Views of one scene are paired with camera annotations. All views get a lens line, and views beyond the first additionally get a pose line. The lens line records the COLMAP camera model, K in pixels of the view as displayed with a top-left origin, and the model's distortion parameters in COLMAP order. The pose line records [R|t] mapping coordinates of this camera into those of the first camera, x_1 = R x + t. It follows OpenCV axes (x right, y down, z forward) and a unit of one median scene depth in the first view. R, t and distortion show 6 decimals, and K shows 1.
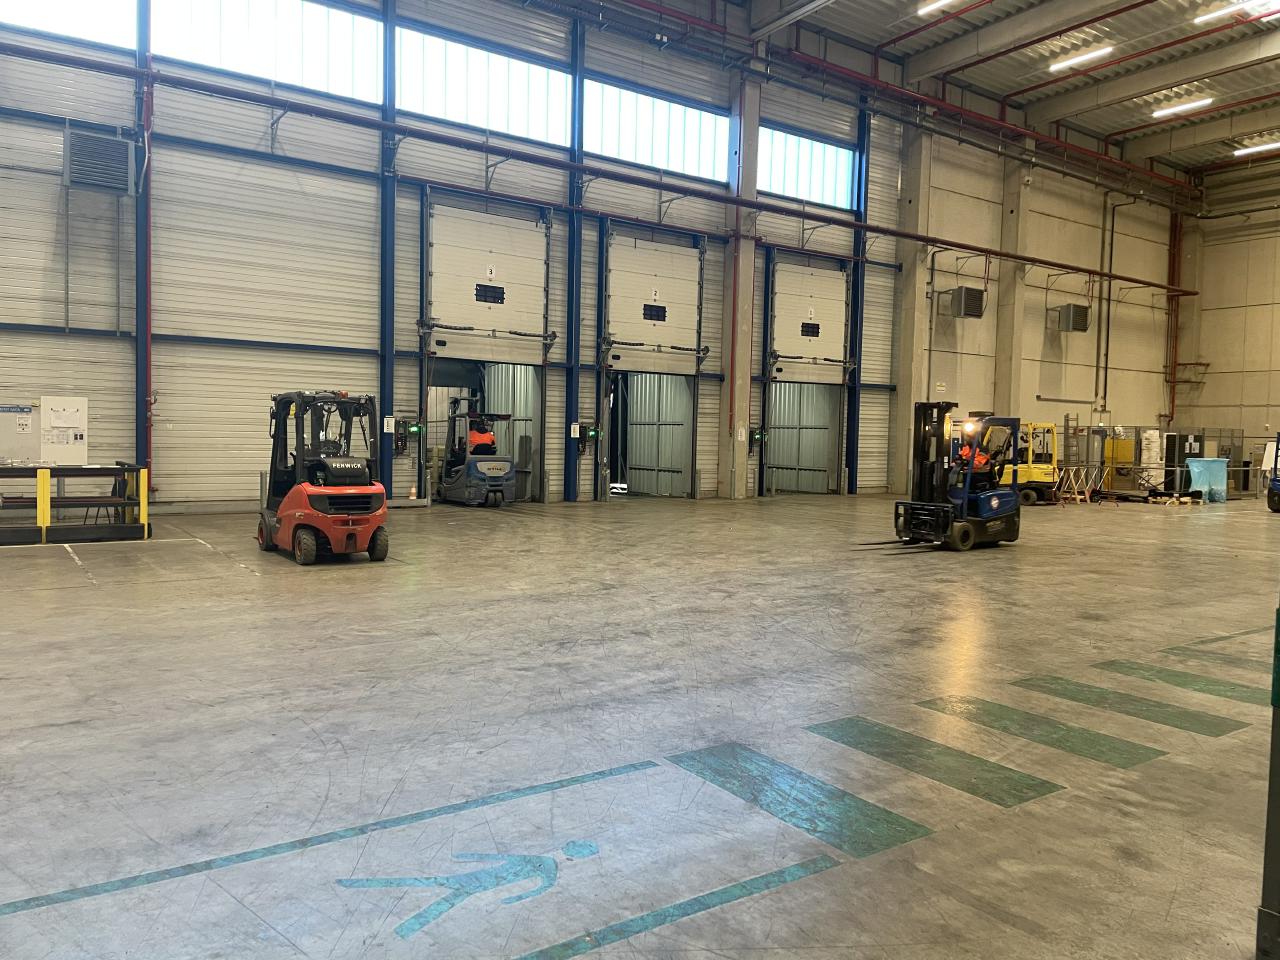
lens RADIAL K [[958.8, 0, 648.6], [0, 958.8, 478.0], [0, 0, 1]] dist [0.047921, -0.007031]
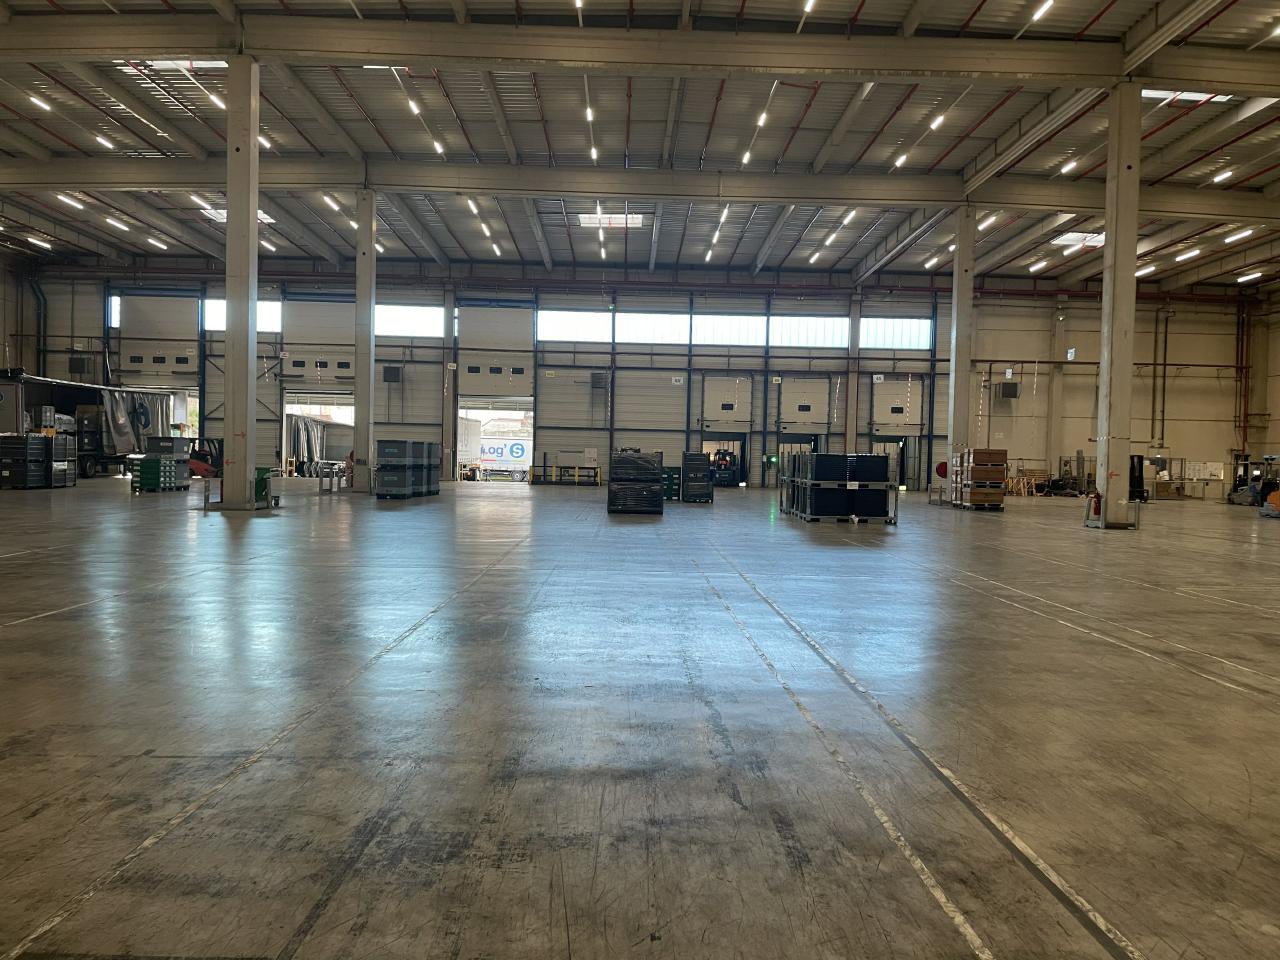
lens RADIAL K [[958.8, 0, 639.6], [0, 958.8, 475.6], [0, 0, 1]] dist [0.047921, -0.007031]
pose [[0.819960, 0.007293, -0.572374, 0.983060], [-0.031646, 0.998967, -0.032607, 0.078333], [0.571545, 0.044850, 0.819344, -1.105266]]
